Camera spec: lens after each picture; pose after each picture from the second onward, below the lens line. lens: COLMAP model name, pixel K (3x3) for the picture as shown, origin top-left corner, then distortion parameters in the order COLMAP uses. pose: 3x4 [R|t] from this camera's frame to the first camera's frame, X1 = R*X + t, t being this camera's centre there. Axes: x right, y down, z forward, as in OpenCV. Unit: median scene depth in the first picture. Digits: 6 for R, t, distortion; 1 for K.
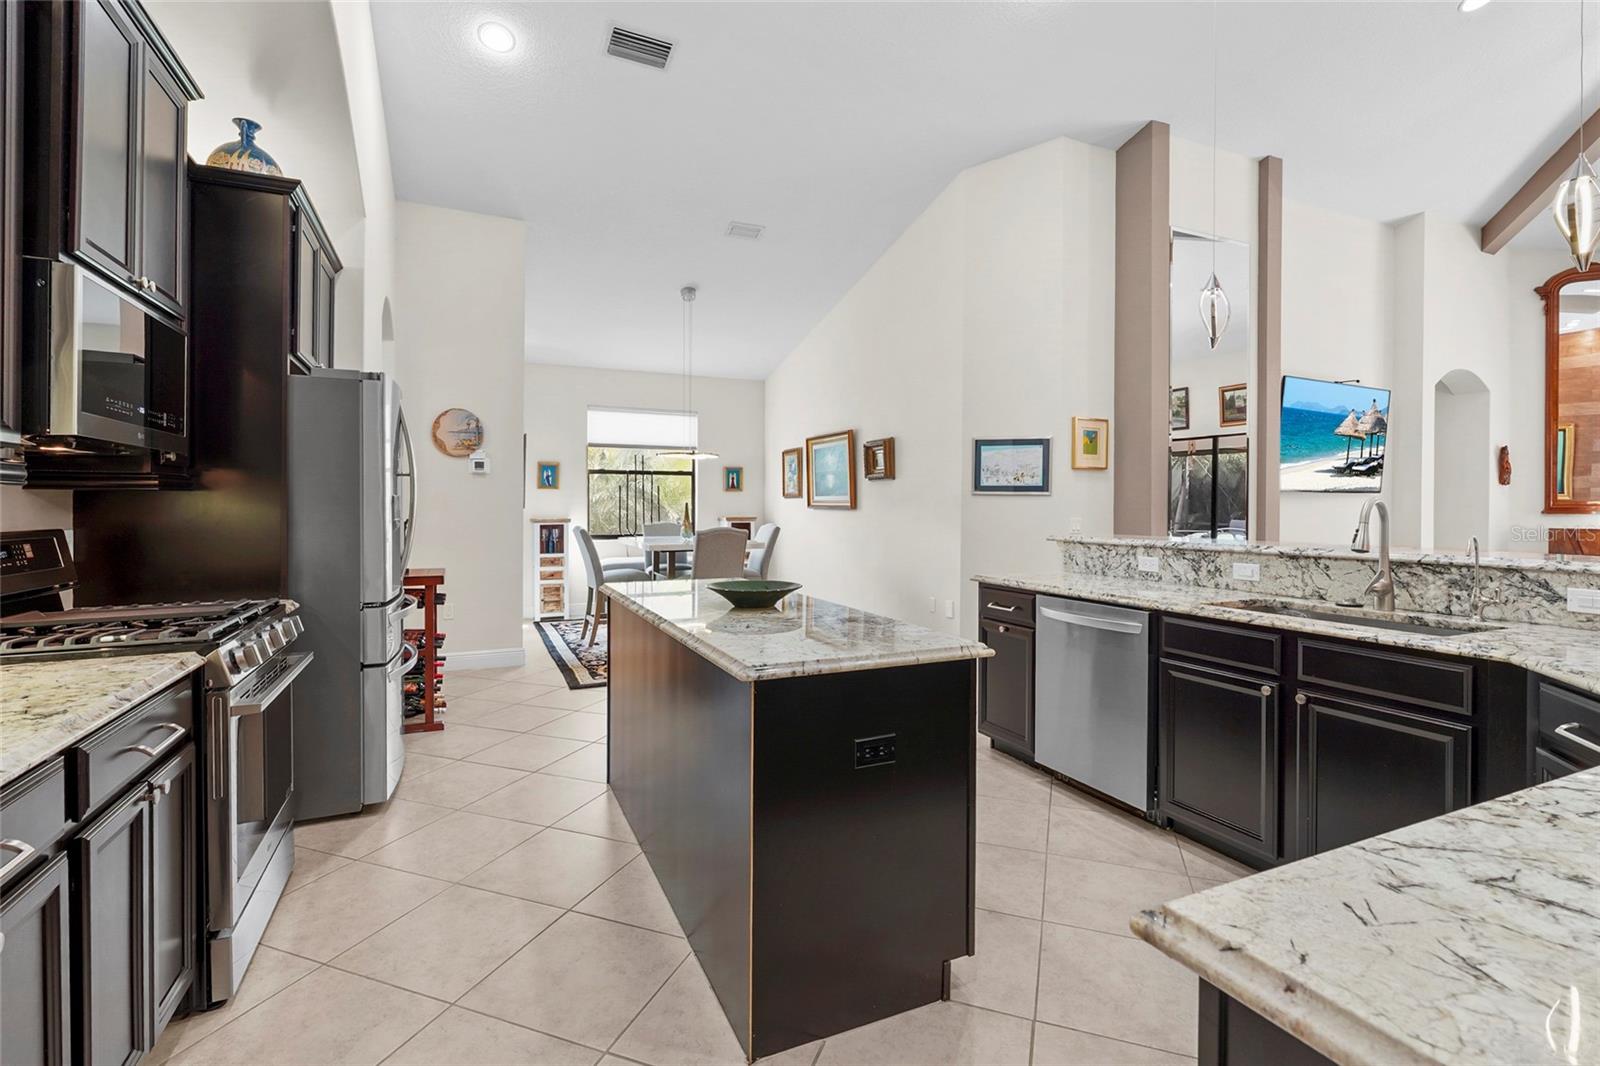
lens RADIAL K [[734.2, 0, 797.3], [0, 734.2, 511.6], [0, 0, 1]] dist [-0.004360, -0.000746]
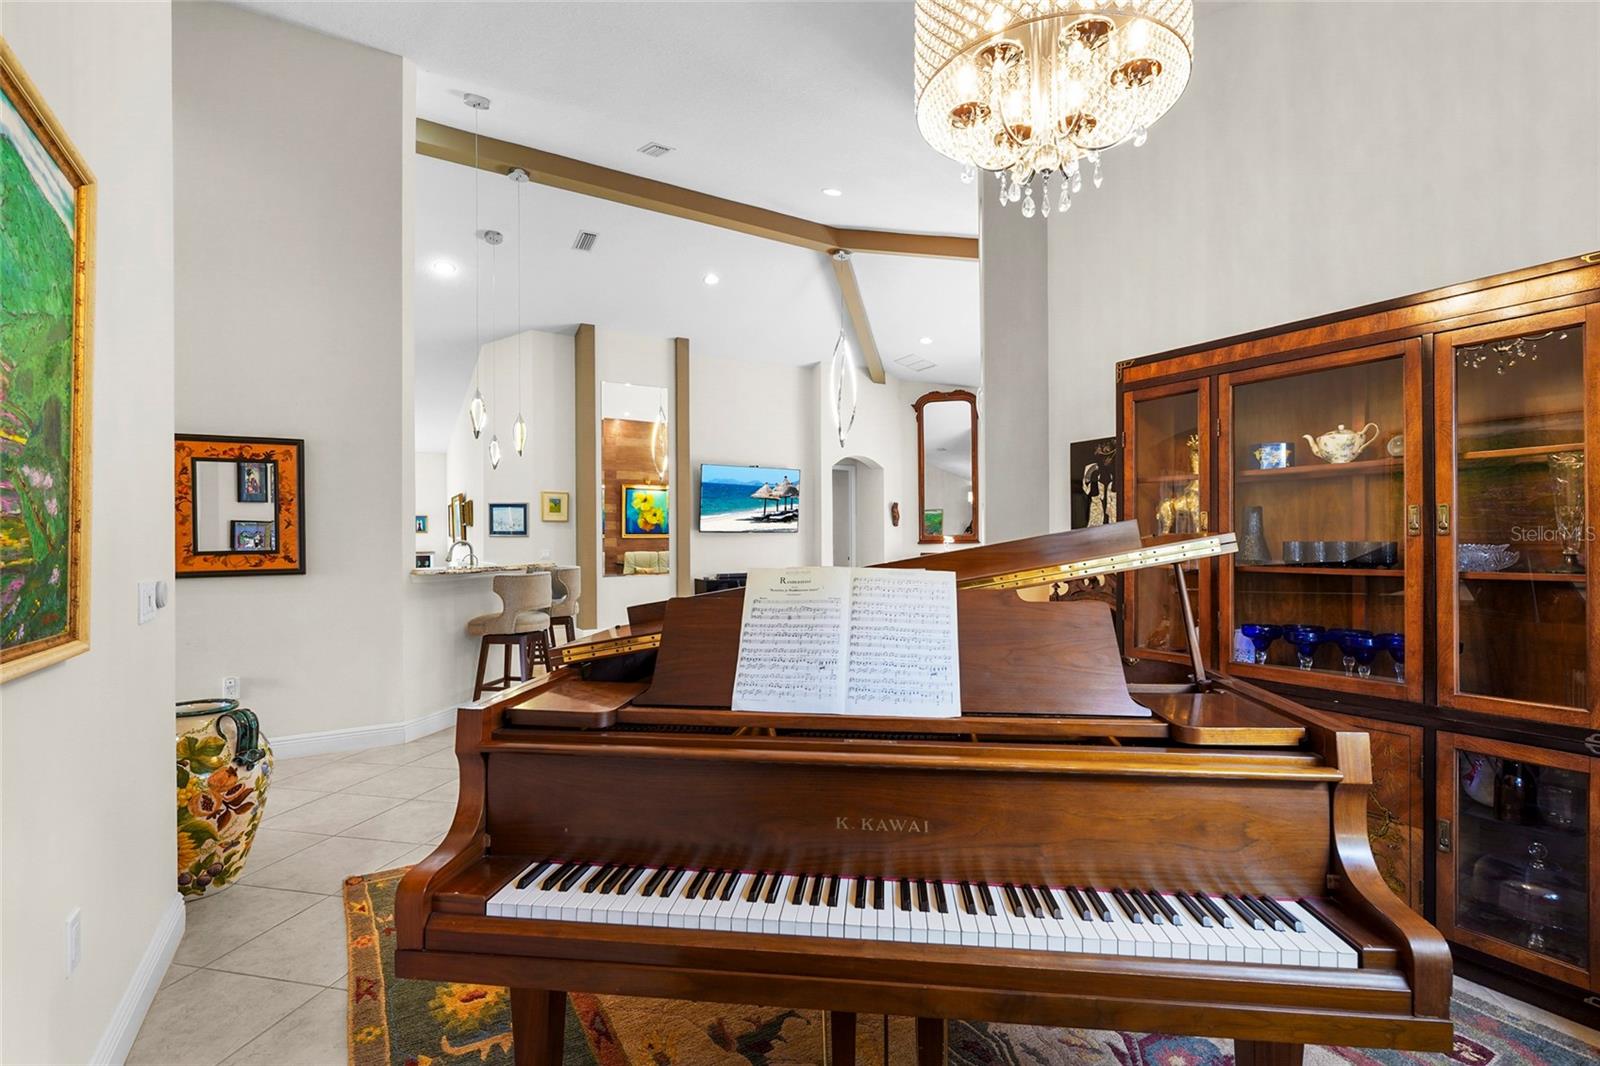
lens RADIAL K [[723.8, 0, 806.5], [0, 723.8, 540.5], [0, 0, 1]] dist [0.000058, 0.001040]
pose [[0.990100, -0.008910, 0.140081, 0.625281], [0.009824, 0.999935, -0.005833, 0.002448], [-0.140020, 0.007151, 0.990123, -0.639646]]
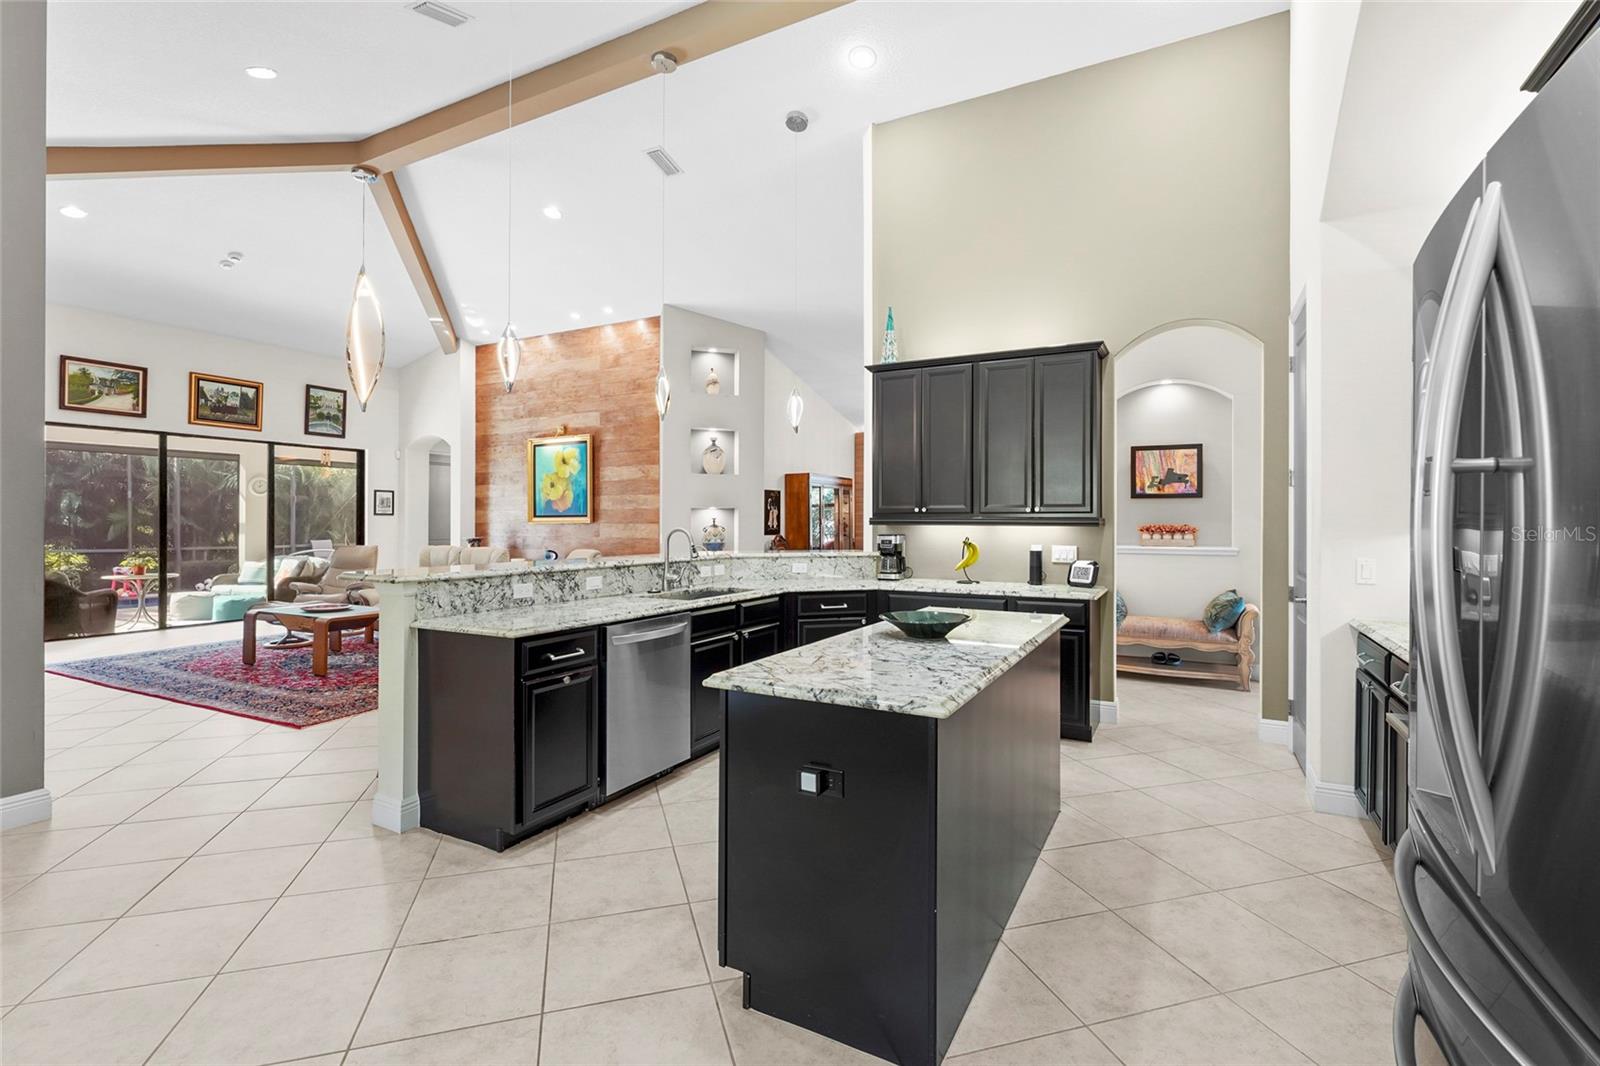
lens RADIAL K [[722.0, 0, 806.3], [0, 722.0, 506.8], [0, 0, 1]] dist [0.003607, 0.000322]
pose [[-0.608732, 0.011900, 0.793286, -0.311155], [0.001777, 0.999905, -0.013636, -0.017602], [-0.793374, -0.006891, -0.608696, 0.699593]]
